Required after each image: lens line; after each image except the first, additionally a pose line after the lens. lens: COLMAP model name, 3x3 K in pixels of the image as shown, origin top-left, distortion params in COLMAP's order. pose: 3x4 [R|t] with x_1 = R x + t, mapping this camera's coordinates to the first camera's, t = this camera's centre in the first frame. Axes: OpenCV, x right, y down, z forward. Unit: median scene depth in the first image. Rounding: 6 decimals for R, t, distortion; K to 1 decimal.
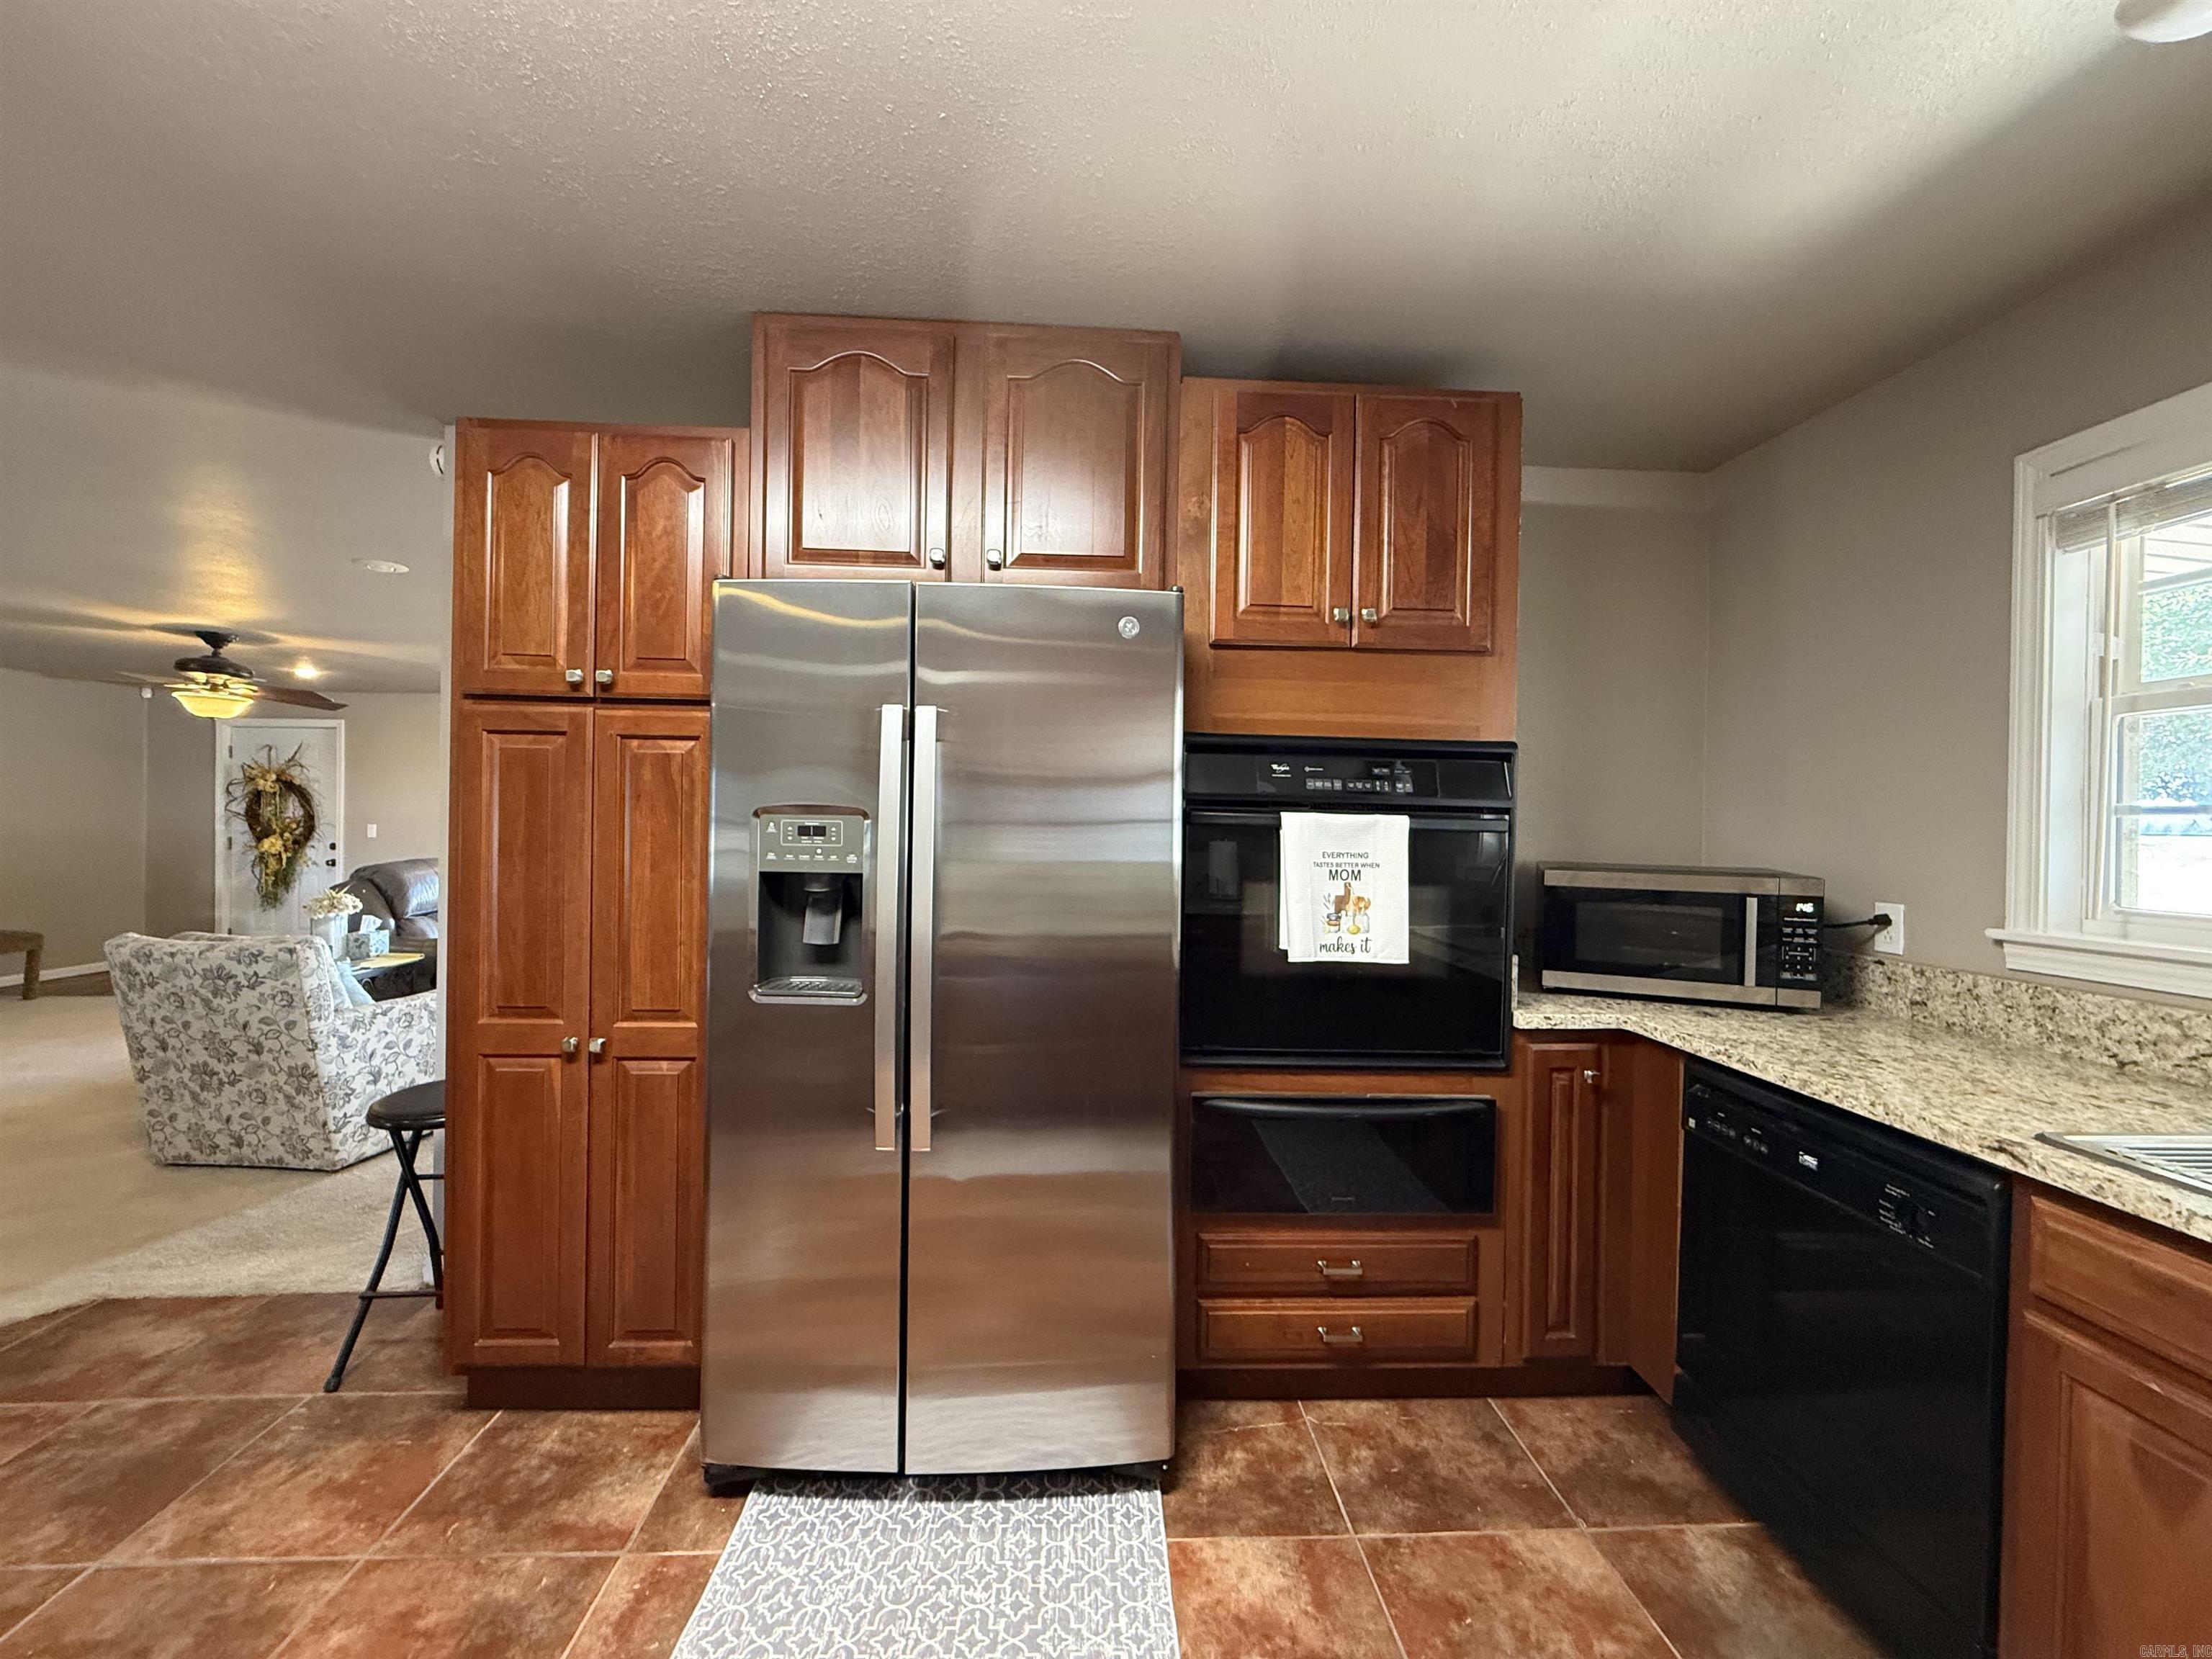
lens RADIAL K [[893.0, 0, 1112.7], [0, 893.0, 828.8], [0, 0, 1]] dist [-0.008236, 0.001197]
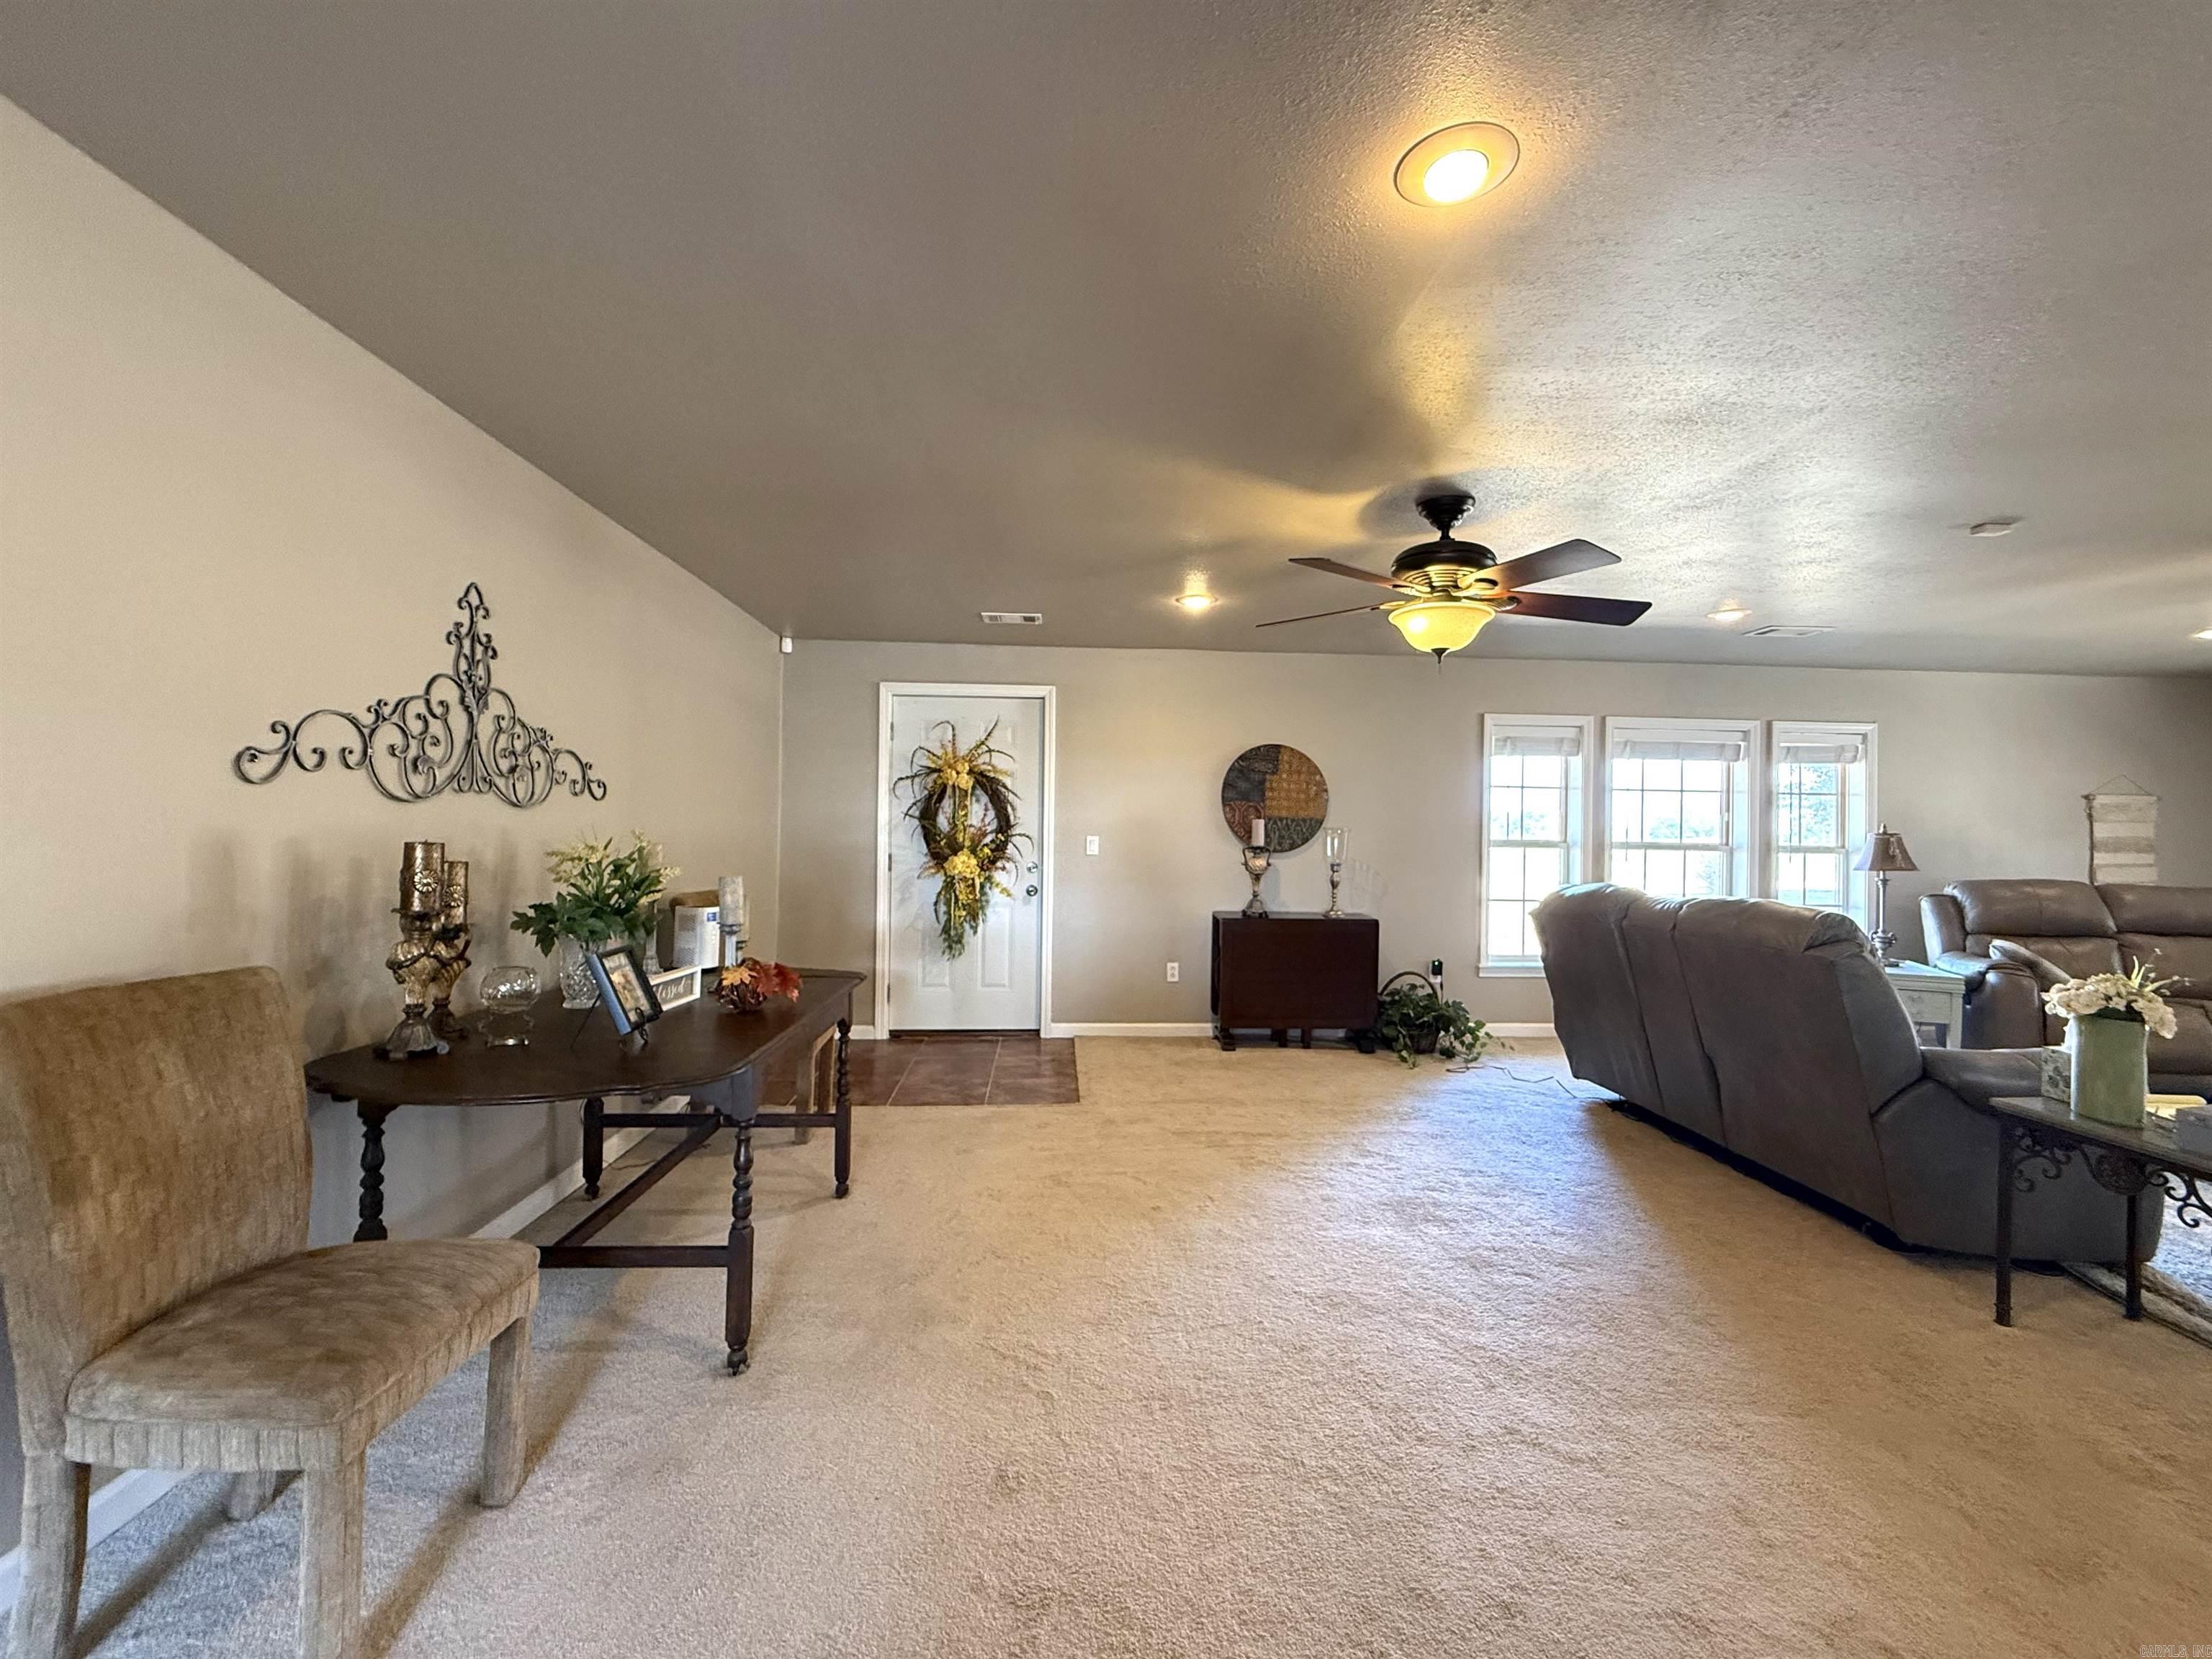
lens RADIAL K [[893.0, 0, 1112.7], [0, 893.0, 828.8], [0, 0, 1]] dist [-0.008236, 0.001197]
pose [[0.999989, 0.003223, -0.003318, -0.825570], [-0.003260, 0.999935, -0.010954, -0.003264], [0.003282, 0.010965, 0.999934, 0.299738]]
